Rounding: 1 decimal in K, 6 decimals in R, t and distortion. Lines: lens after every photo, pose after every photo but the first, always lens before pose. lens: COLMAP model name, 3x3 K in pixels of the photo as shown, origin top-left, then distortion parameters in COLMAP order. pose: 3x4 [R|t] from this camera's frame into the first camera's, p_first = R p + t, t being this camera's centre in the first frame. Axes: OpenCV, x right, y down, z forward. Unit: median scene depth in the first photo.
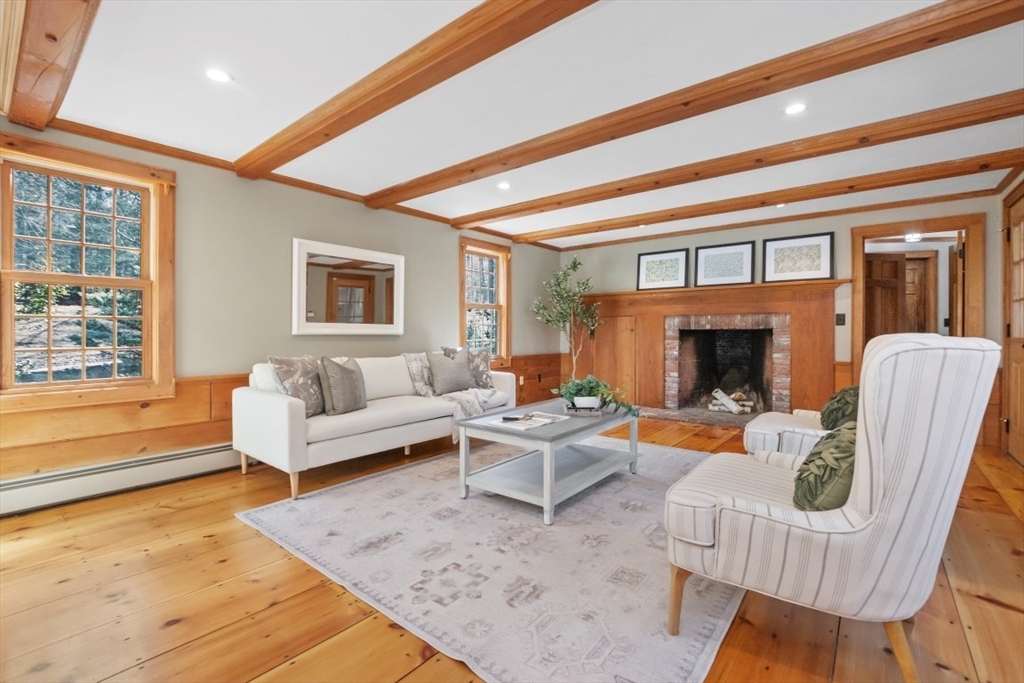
lens RADIAL K [[451.9, 0, 519.9], [0, 451.9, 335.5], [0, 0, 1]] dist [-0.010439, 0.001957]
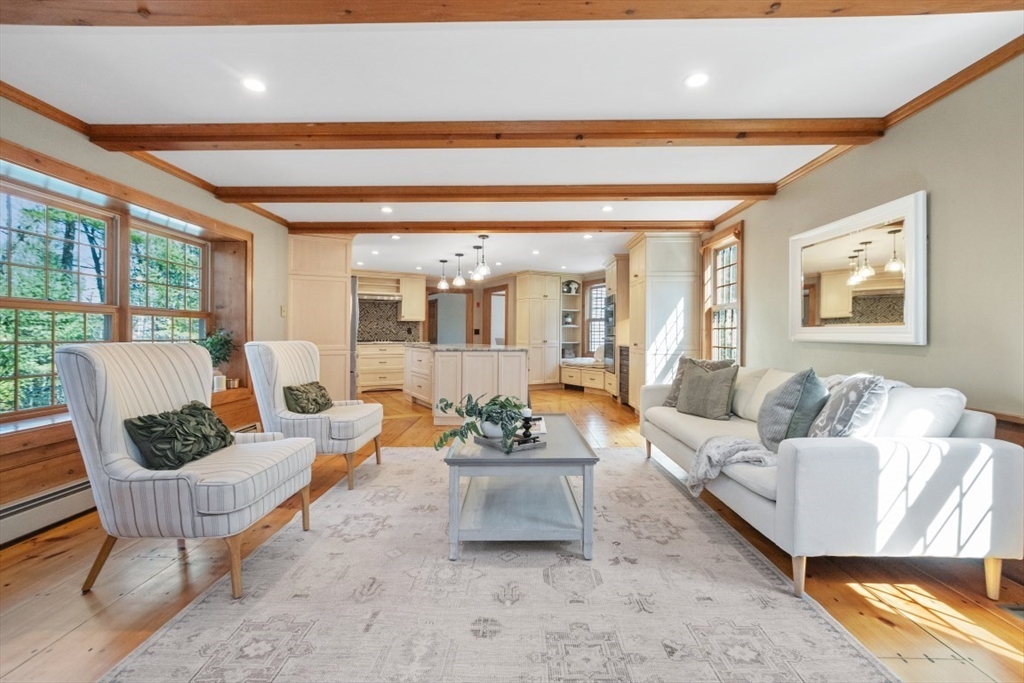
lens RADIAL K [[451.9, 0, 513.4], [0, 451.9, 336.9], [0, 0, 1]] dist [-0.010439, 0.001957]
pose [[-0.791086, 0.005618, -0.611679, 0.375781], [-0.001625, 0.999935, 0.011287, -0.013941], [0.611703, 0.009923, -0.791025, 1.010432]]
